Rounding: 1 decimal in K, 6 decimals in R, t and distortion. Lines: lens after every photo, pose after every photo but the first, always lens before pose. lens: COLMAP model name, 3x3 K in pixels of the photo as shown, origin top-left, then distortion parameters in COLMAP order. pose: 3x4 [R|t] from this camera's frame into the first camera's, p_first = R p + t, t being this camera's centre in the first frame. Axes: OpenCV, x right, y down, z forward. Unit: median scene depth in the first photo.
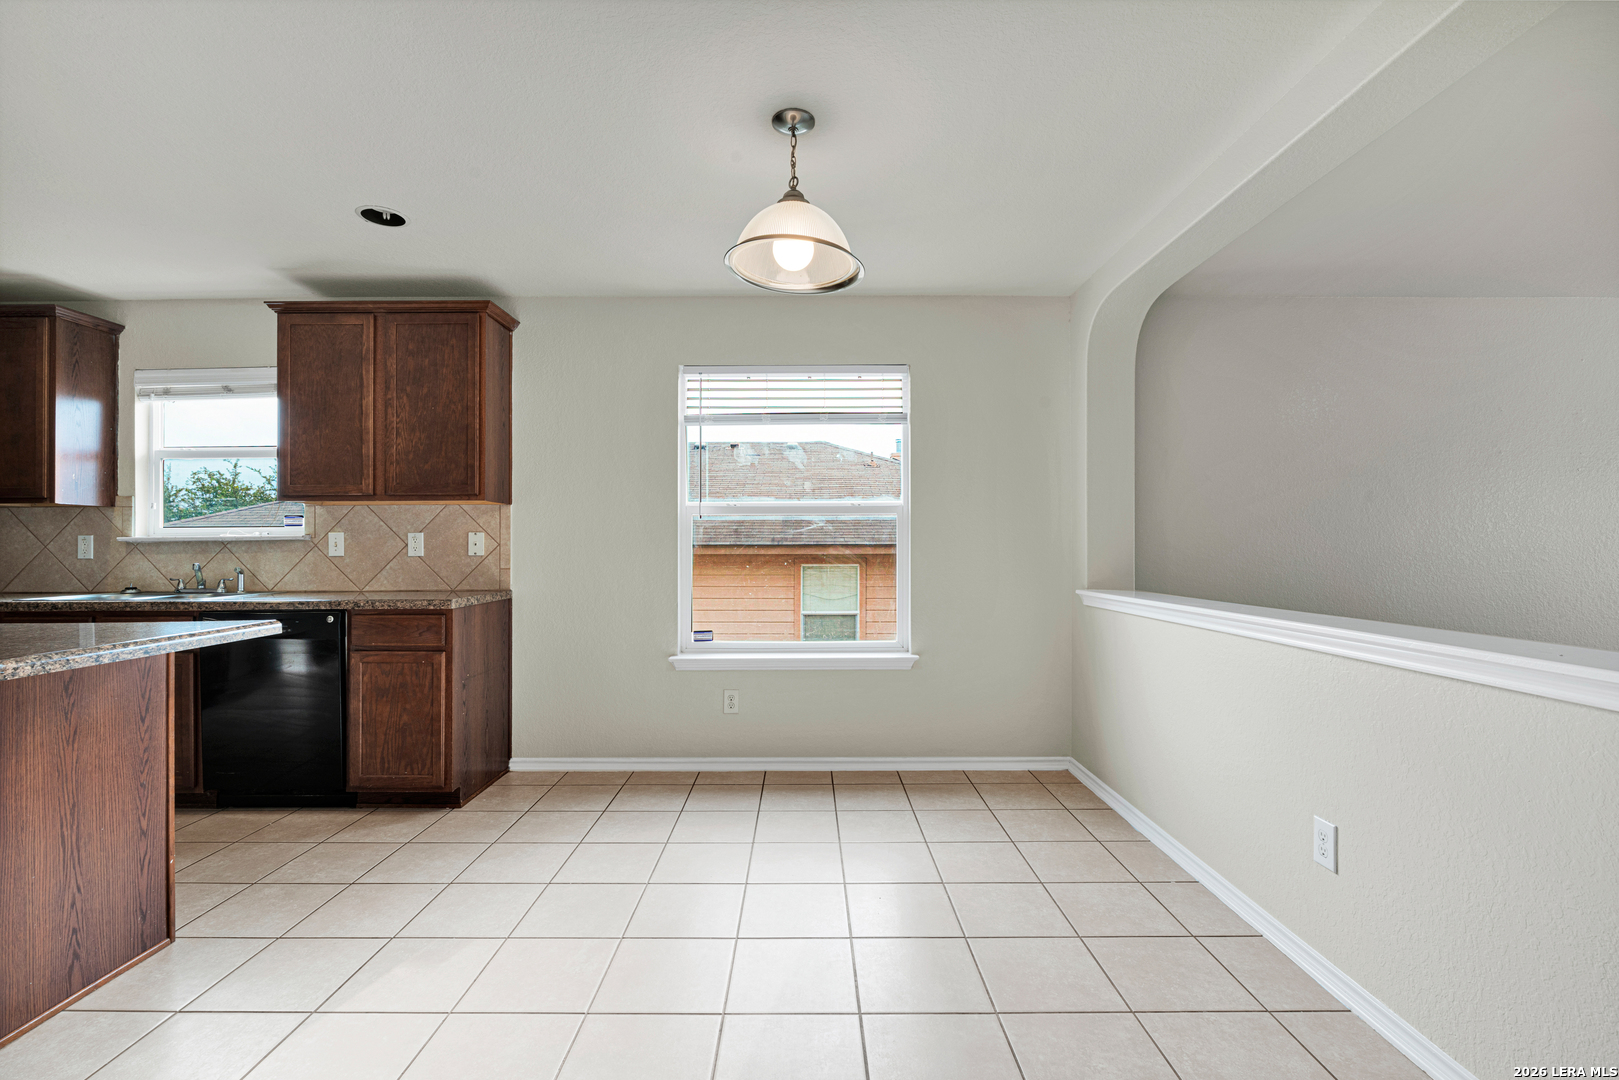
lens RADIAL K [[712.6, 0, 798.5], [0, 712.6, 543.3], [0, 0, 1]] dist [-0.002372, -0.000269]
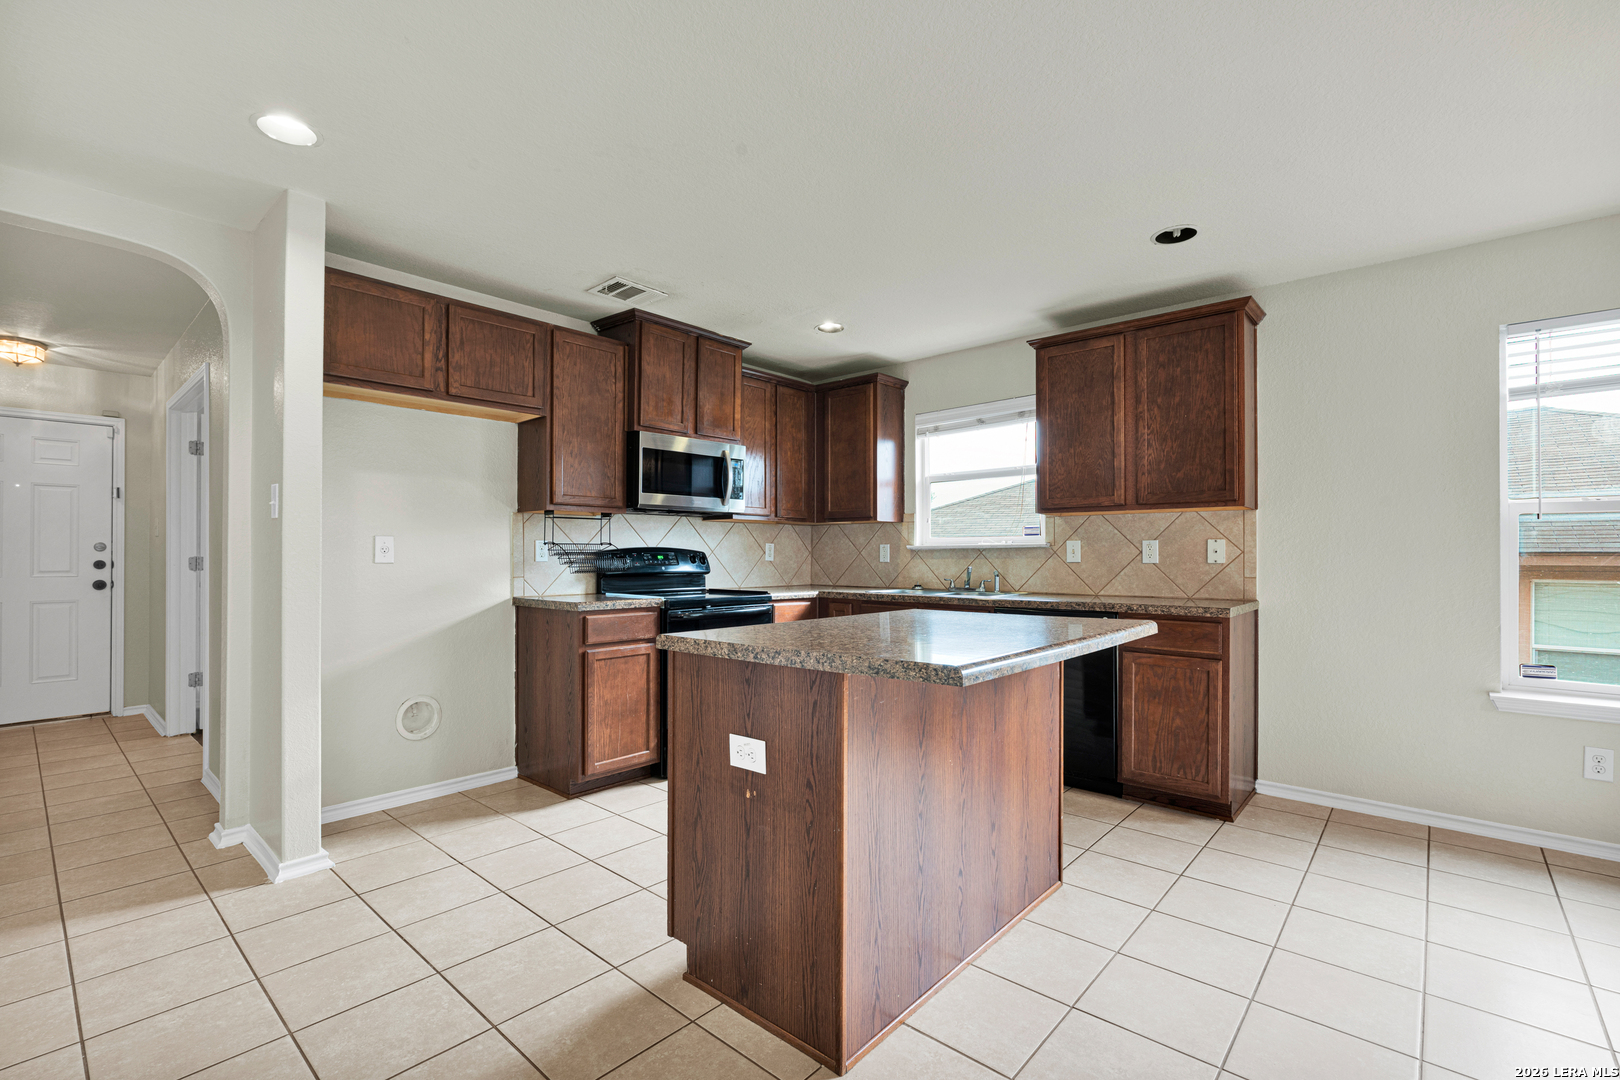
lens RADIAL K [[724.2, 0, 810.4], [0, 724.2, 550.9], [0, 0, 1]] dist [-0.000789, -0.000181]
pose [[0.757264, 0.001525, -0.653107, -0.244720], [-0.000610, 0.999998, 0.001628, -0.001174], [0.653108, -0.000834, 0.757264, -0.117278]]
